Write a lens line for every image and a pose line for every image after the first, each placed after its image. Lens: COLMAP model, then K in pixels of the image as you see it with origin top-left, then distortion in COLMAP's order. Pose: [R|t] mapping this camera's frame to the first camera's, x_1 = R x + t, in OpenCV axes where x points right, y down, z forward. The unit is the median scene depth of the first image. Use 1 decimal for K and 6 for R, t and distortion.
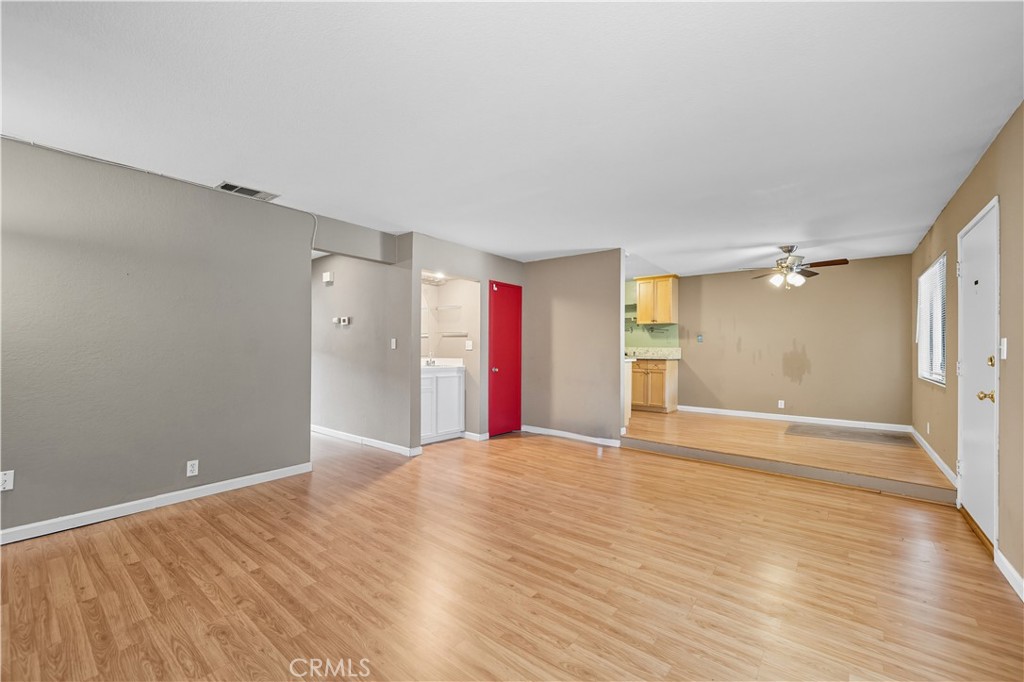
lens RADIAL K [[423.3, 0, 521.8], [0, 423.3, 345.8], [0, 0, 1]] dist [0.000308, 0.000264]
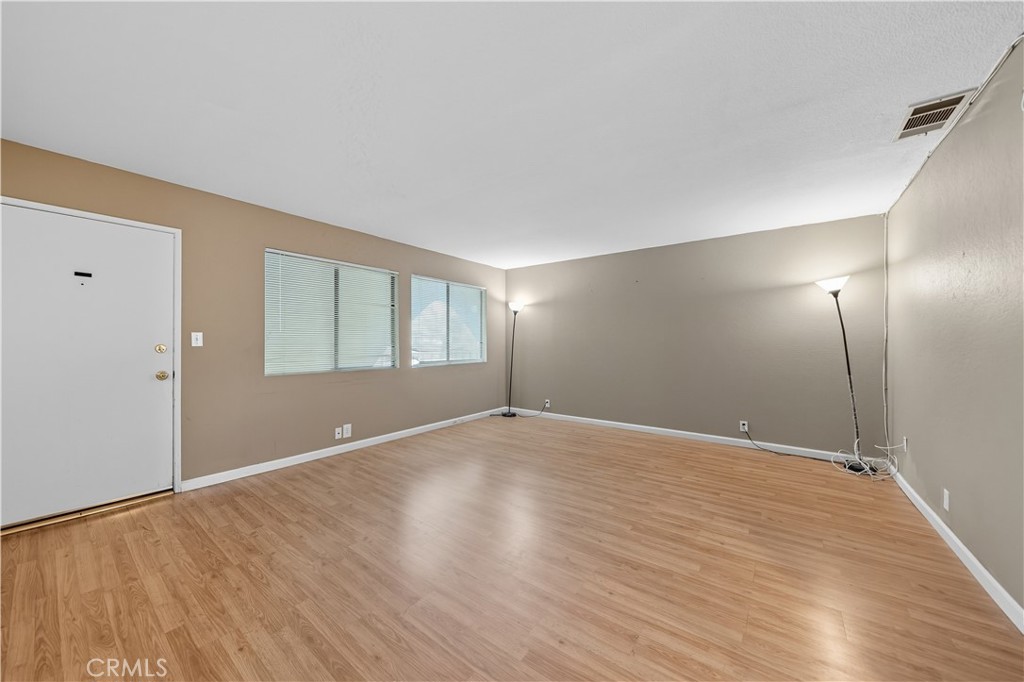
lens RADIAL K [[367.0, 0, 512.0], [0, 367.0, 341.0], [0, 0, 1]] dist [-0.001287, -0.000081]
pose [[-0.999943, -0.009101, -0.005529, 0.020652], [-0.009056, 0.999925, -0.008251, 0.006322], [0.005604, -0.008201, -0.999951, 1.159012]]
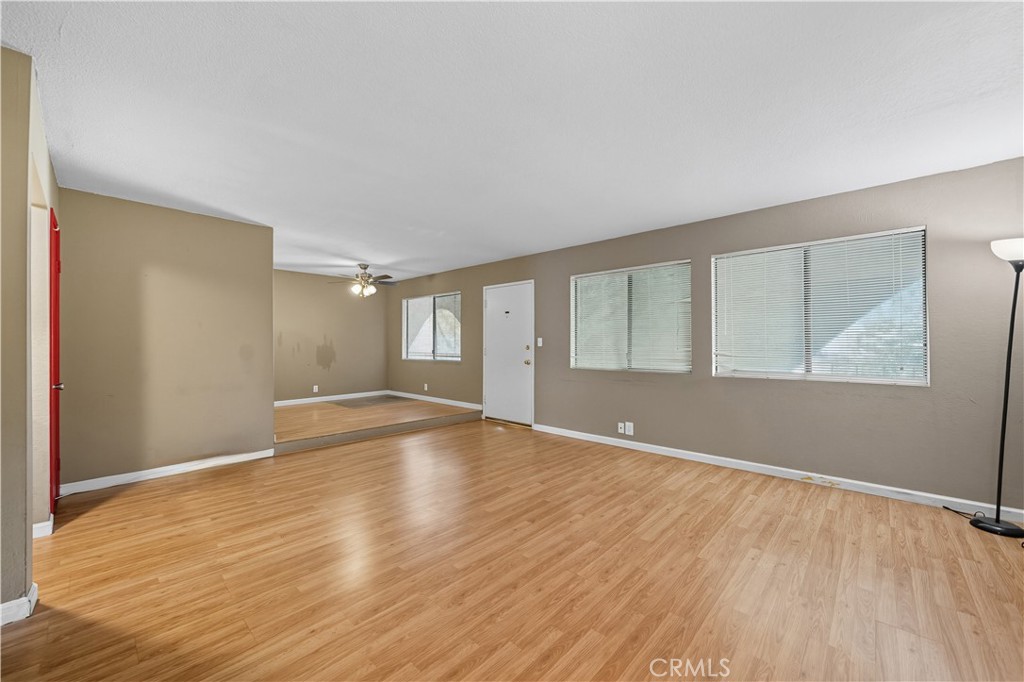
lens RADIAL K [[379.9, 0, 507.0], [0, 379.9, 344.1], [0, 0, 1]] dist [-0.001414, -0.000048]
pose [[0.090252, -0.009107, 0.995877, -0.560522], [-0.004073, 0.999946, 0.009513, -0.001623], [-0.995911, -0.004915, 0.090210, 0.501129]]
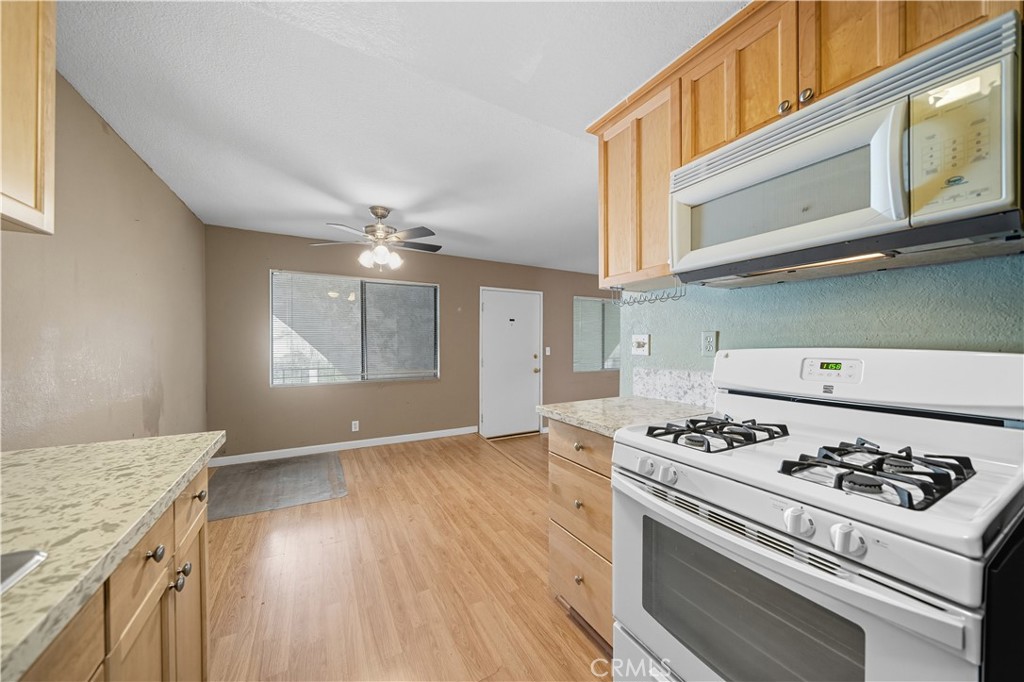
lens RADIAL K [[355.0, 0, 512.3], [0, 355.0, 344.1], [0, 0, 1]] dist [-0.001992, -0.000018]
pose [[-0.916908, -0.014087, 0.398849, 0.221361], [-0.012479, 0.999900, 0.006629, -0.025643], [-0.398903, 0.001100, -0.916993, 1.604671]]
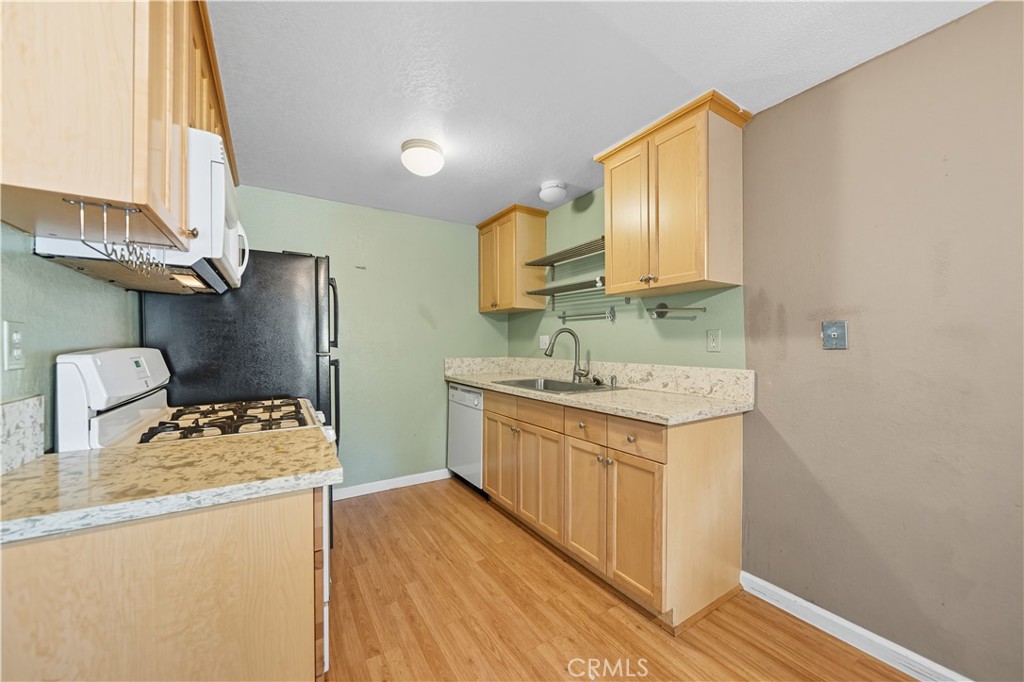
lens RADIAL K [[387.5, 0, 512.2], [0, 387.5, 346.7], [0, 0, 1]] dist [-0.001135, -0.000011]
pose [[0.939024, -0.008983, -0.343733, 0.492979], [0.012969, 0.999873, 0.009299, -0.023960], [0.343606, -0.013190, 0.939021, 1.108017]]
